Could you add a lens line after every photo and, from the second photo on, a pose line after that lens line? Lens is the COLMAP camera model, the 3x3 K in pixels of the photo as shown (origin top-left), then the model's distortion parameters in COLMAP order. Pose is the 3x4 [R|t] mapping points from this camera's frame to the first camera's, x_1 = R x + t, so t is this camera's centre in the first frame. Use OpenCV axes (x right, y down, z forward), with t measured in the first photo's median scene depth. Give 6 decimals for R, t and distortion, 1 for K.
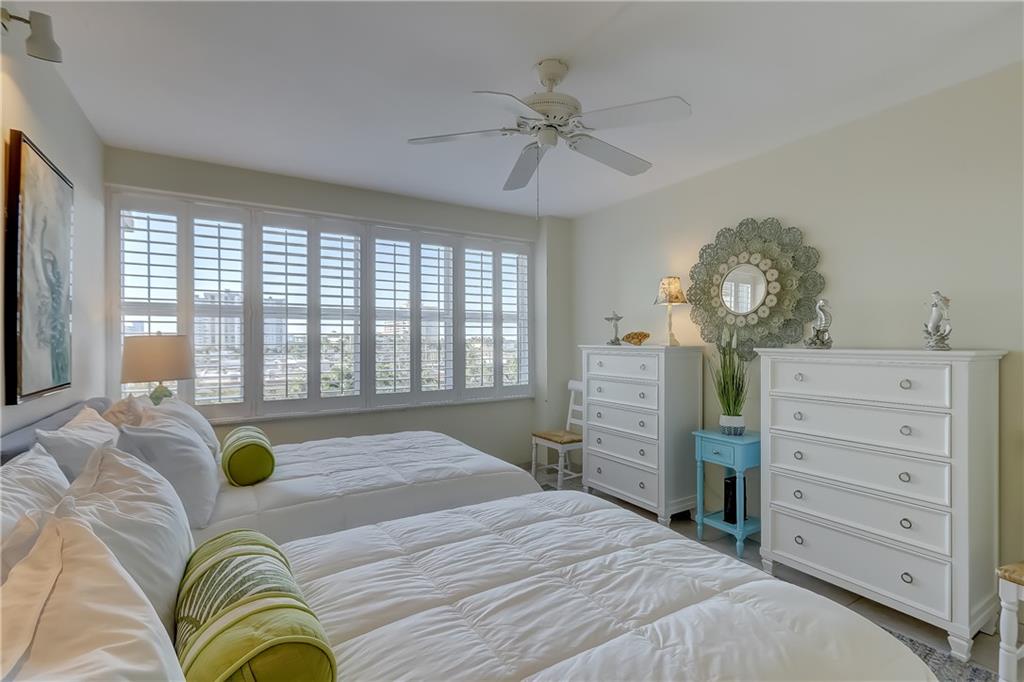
lens RADIAL K [[466.8, 0, 515.4], [0, 466.8, 339.4], [0, 0, 1]] dist [0.000783, 0.000112]
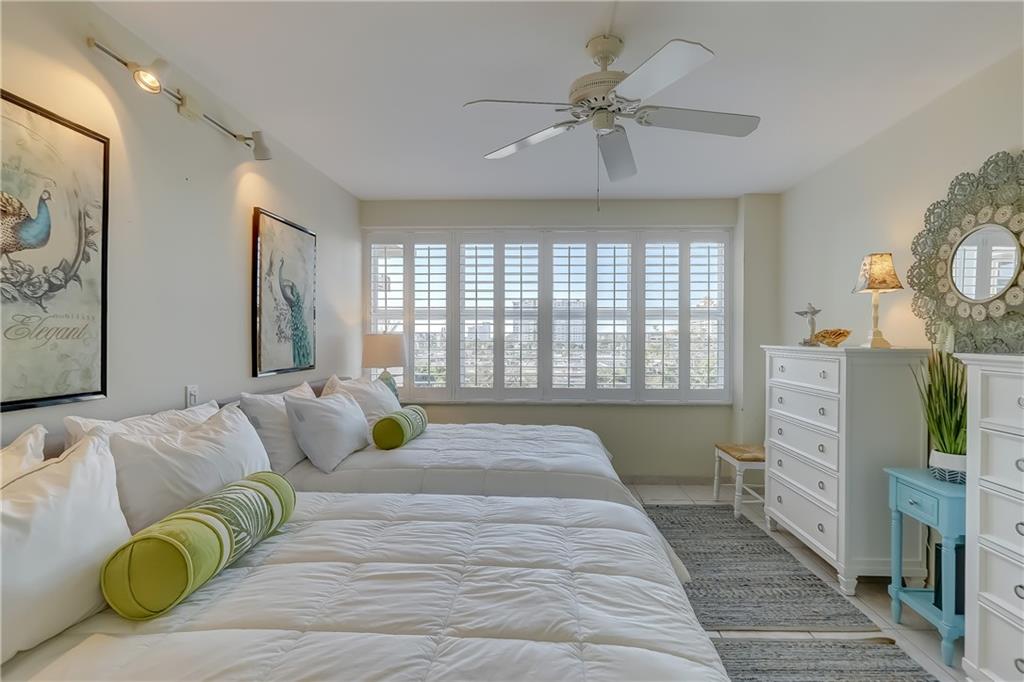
lens RADIAL K [[463.1, 0, 527.2], [0, 463.1, 341.8], [0, 0, 1]] dist [0.000139, 0.000854]
pose [[0.829917, 0.009140, -0.557812, 0.301075], [-0.004000, 0.999938, 0.010433, -0.001601], [0.557873, -0.006427, 0.829902, 0.096871]]
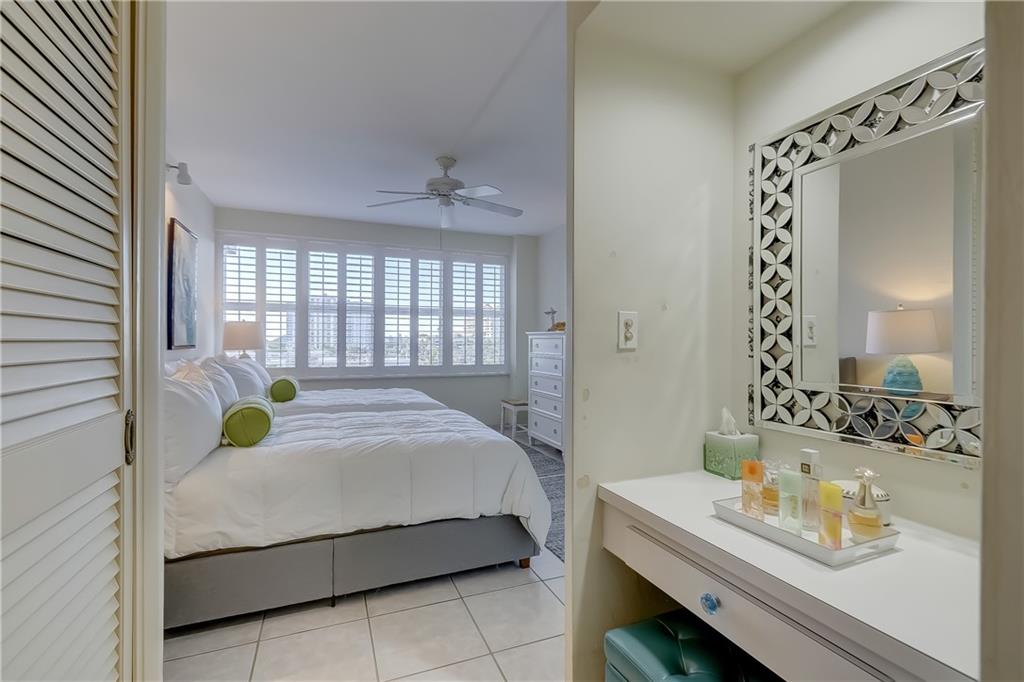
lens RADIAL K [[463.9, 0, 512.0], [0, 463.9, 341.0], [0, 0, 1]] dist [0.010410, 0.000169]
pose [[0.985819, 0.007169, -0.167657, 0.385762], [-0.007089, 0.999974, 0.001075, 0.043453], [0.167660, 0.000128, 0.985845, -0.396167]]
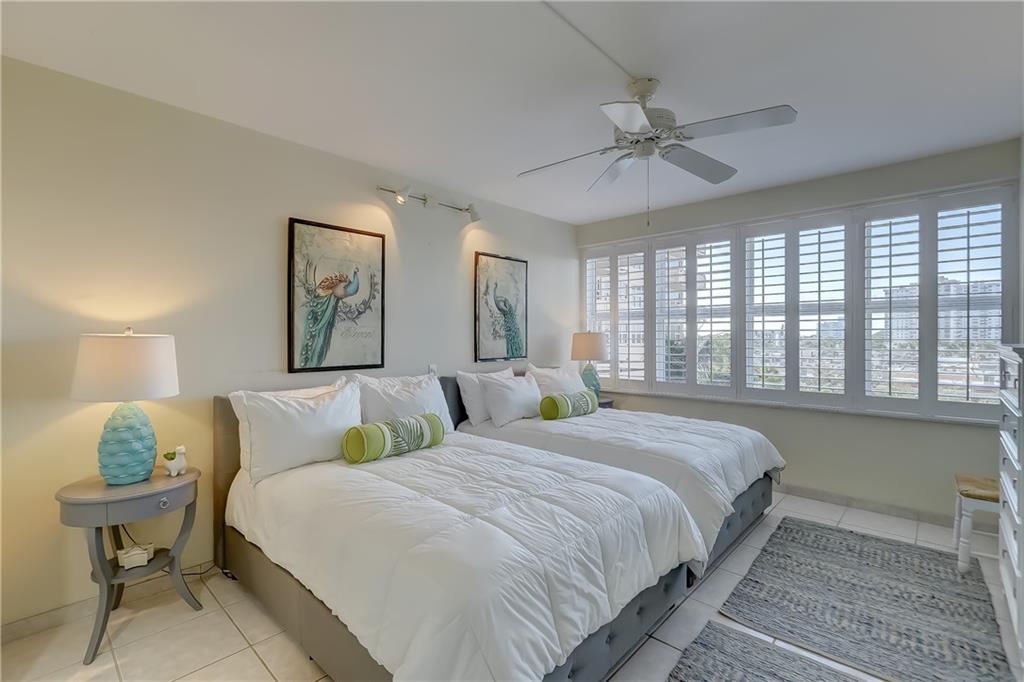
lens RADIAL K [[455.3, 0, 512.0], [0, 455.3, 341.0], [0, 0, 1]] dist [0.000014, 0.000319]
pose [[0.260635, 0.010909, -0.965376, 0.656738], [0.002741, 0.999924, 0.012039, -0.001168], [0.965433, -0.005784, 0.260586, 0.277044]]
